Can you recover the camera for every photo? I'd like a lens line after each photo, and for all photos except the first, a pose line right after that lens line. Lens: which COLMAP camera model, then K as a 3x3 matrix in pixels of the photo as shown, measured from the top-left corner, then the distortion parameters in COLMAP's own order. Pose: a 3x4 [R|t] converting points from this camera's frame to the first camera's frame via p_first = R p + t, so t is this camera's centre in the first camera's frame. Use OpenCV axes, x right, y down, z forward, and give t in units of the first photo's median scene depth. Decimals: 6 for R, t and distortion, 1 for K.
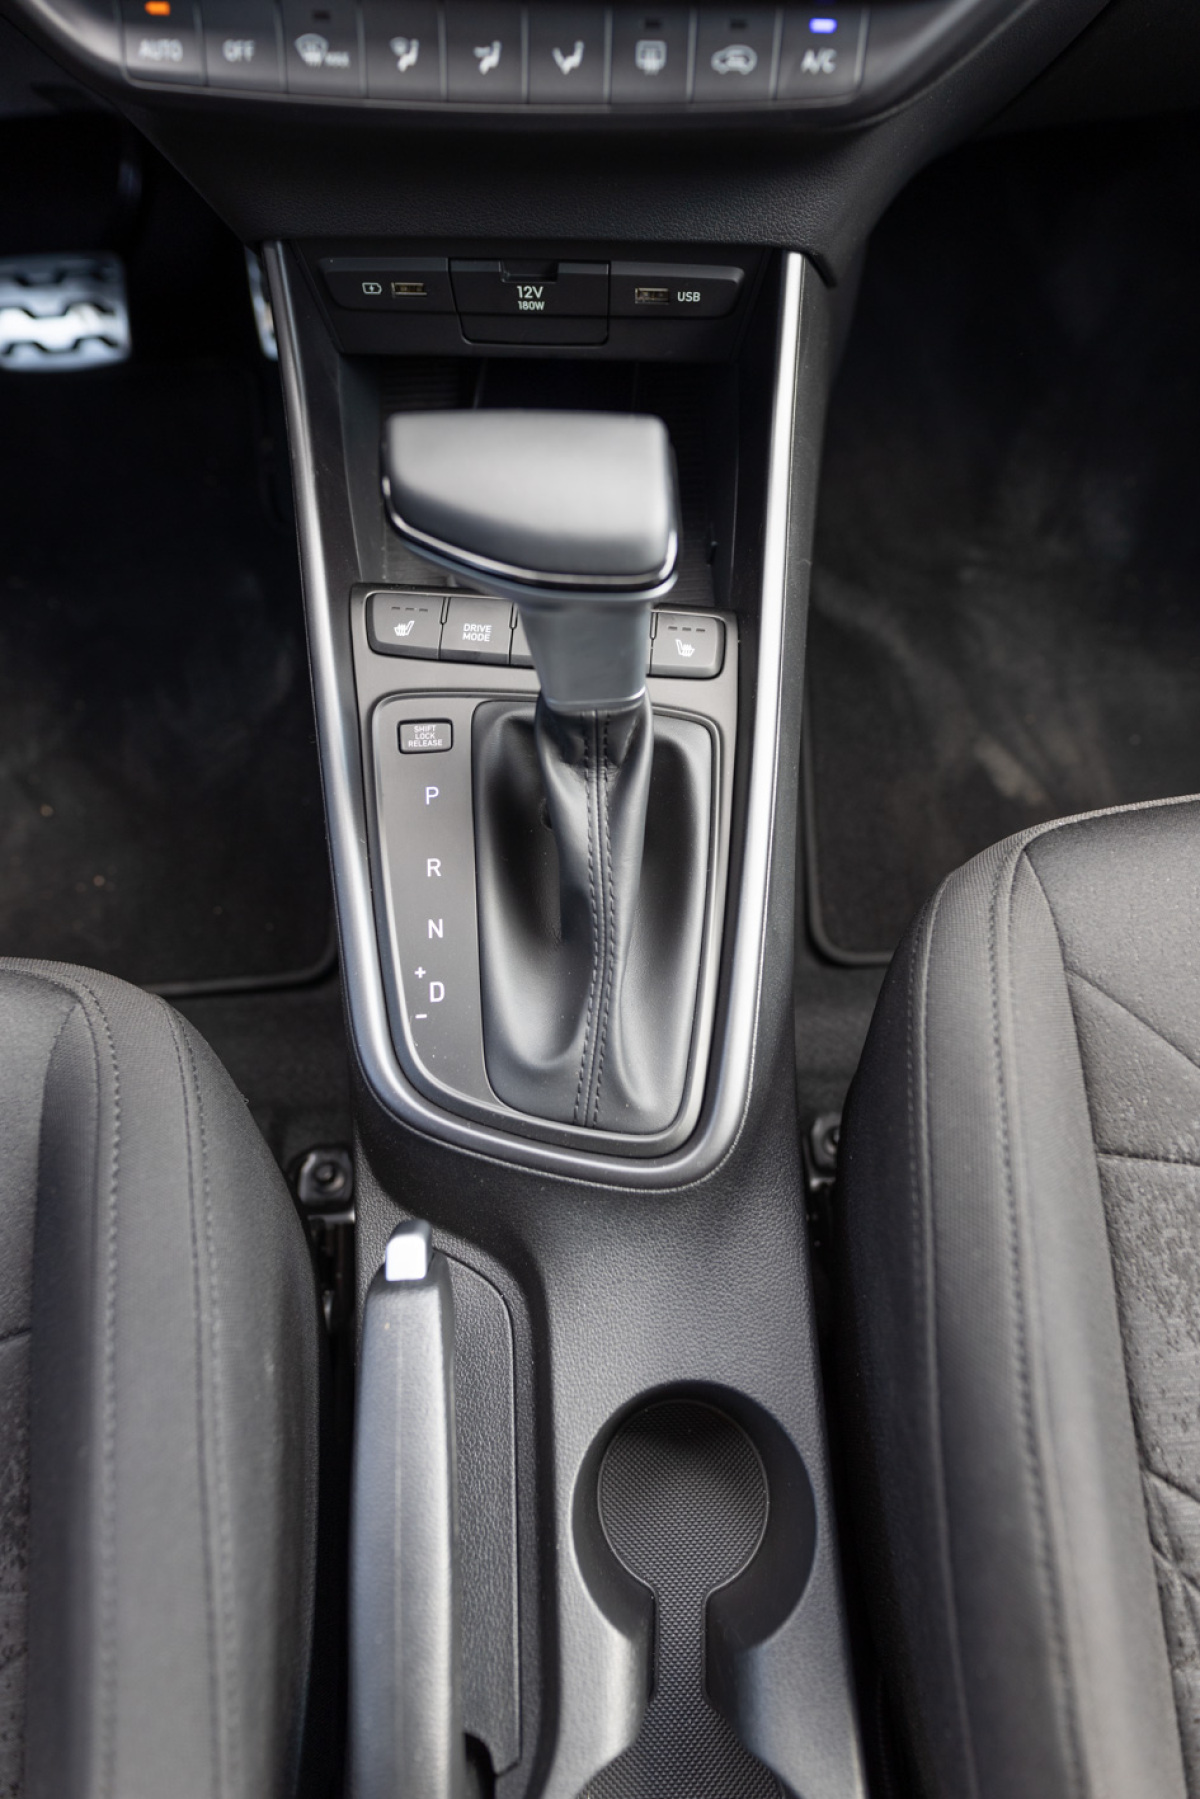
lens RADIAL K [[1031.0, 0, 605.6], [0, 1031.0, 903.9], [0, 0, 1]] dist [-0.000809, -0.000122]
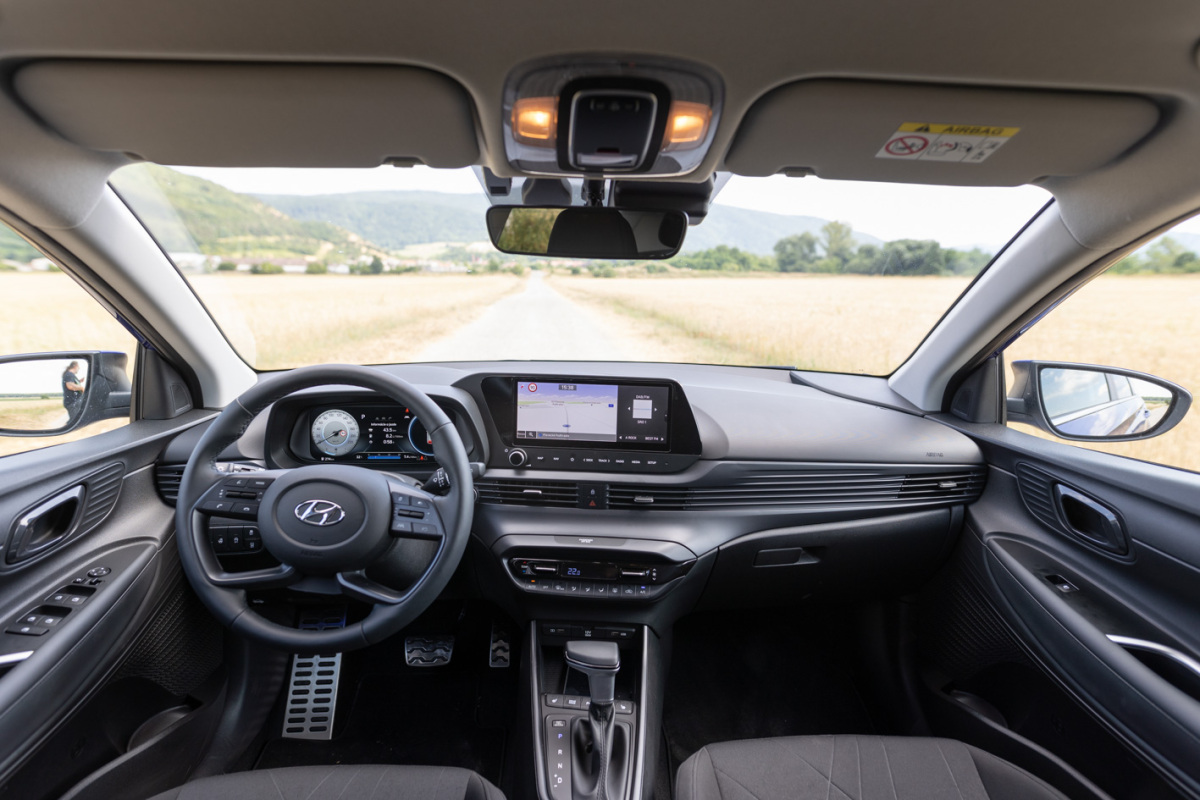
lens RADIAL K [[683.7, 0, 600.0], [0, 683.7, 400.0], [0, 0, 1]] dist [-0.000376, -0.001318]
pose [[0.999375, 0.035350, 0.000085, -0.063830], [-0.019895, 0.564451, -0.825227, 1.423150], [-0.029220, 0.824709, 0.564801, -1.672535]]
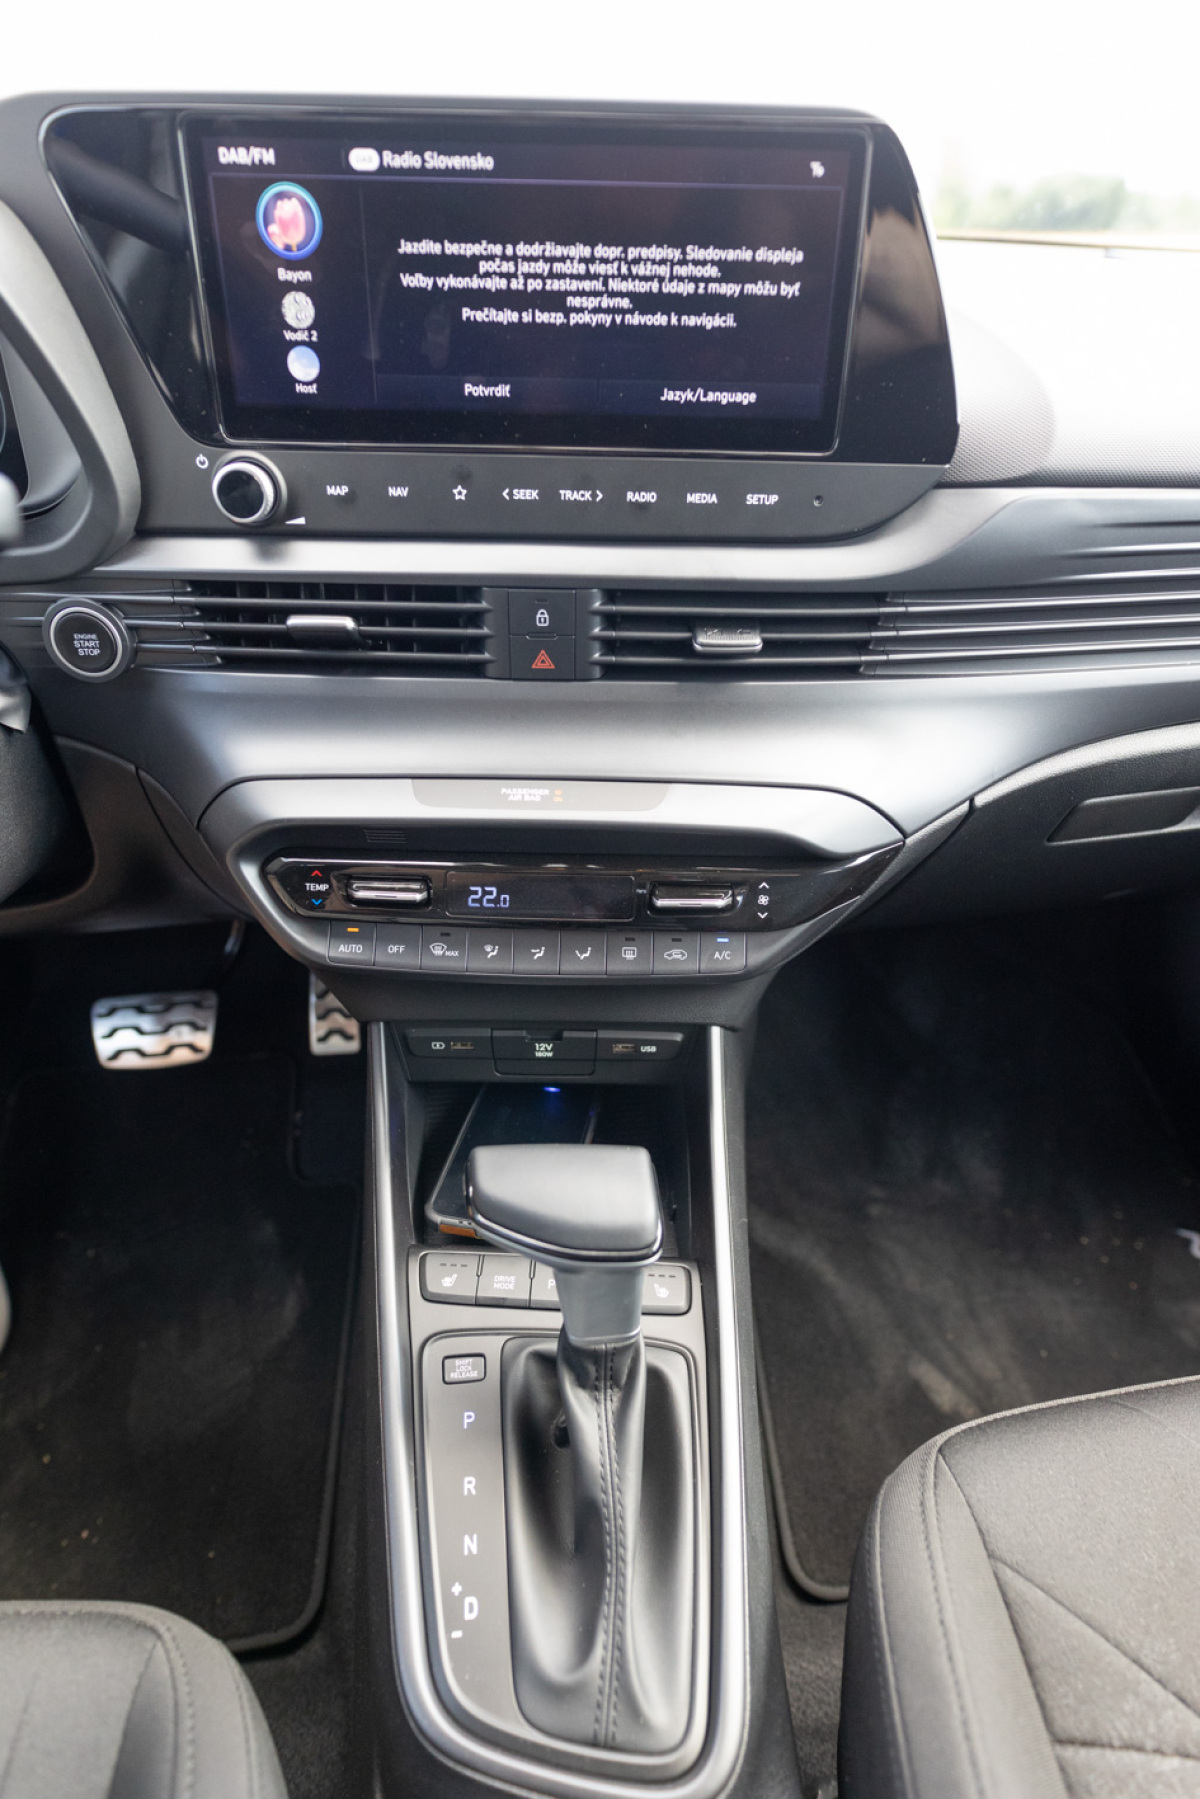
lens RADIAL K [[1024.9, 0, 604.5], [0, 1024.9, 891.4], [0, 0, 1]] dist [-0.000376, -0.001318]
pose [[0.998122, -0.002121, 0.061223, -0.083884], [0.035965, 0.829319, -0.557616, 0.065443], [-0.049591, 0.558771, 0.827838, -0.417278]]
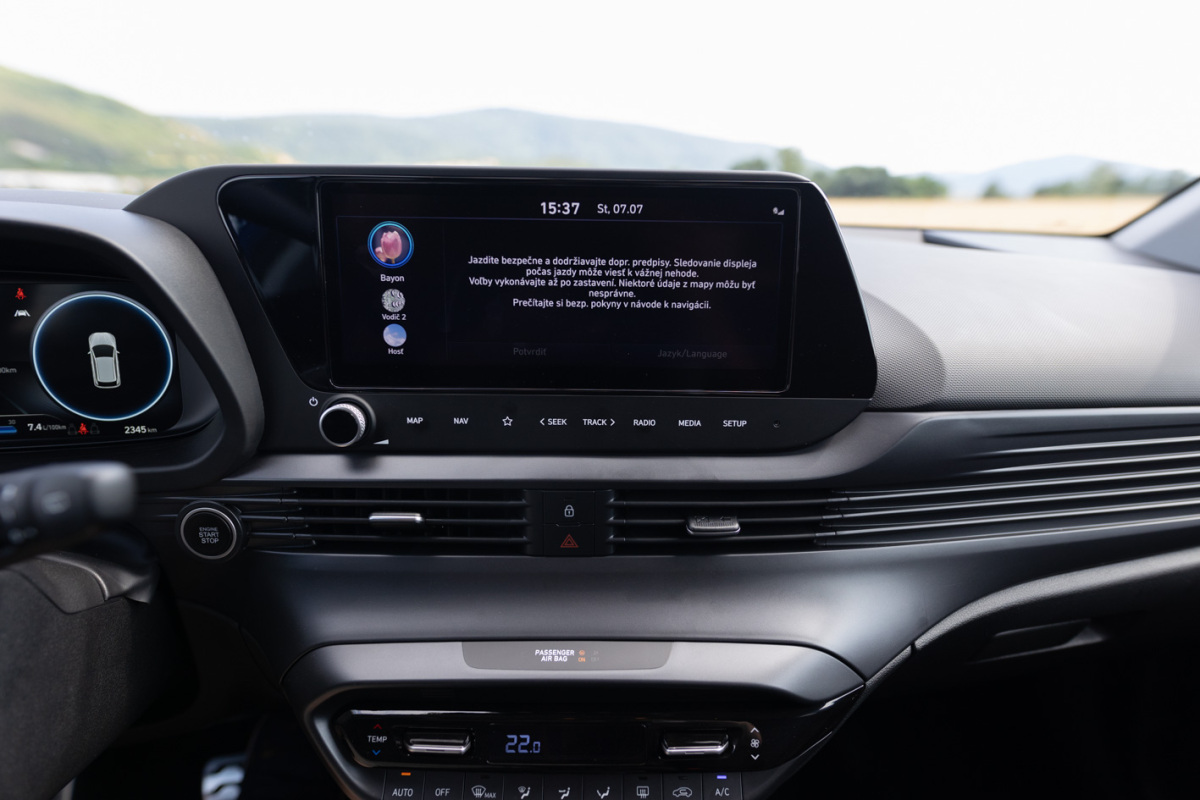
lens RADIAL K [[687.7, 0, 609.1], [0, 687.7, 397.4], [0, 0, 1]] dist [-0.000809, -0.000122]
pose [[0.996690, 0.003883, 0.081199, -0.109145], [0.060018, 0.638559, -0.767229, -0.204105], [-0.054829, 0.769563, 0.636213, -0.391360]]
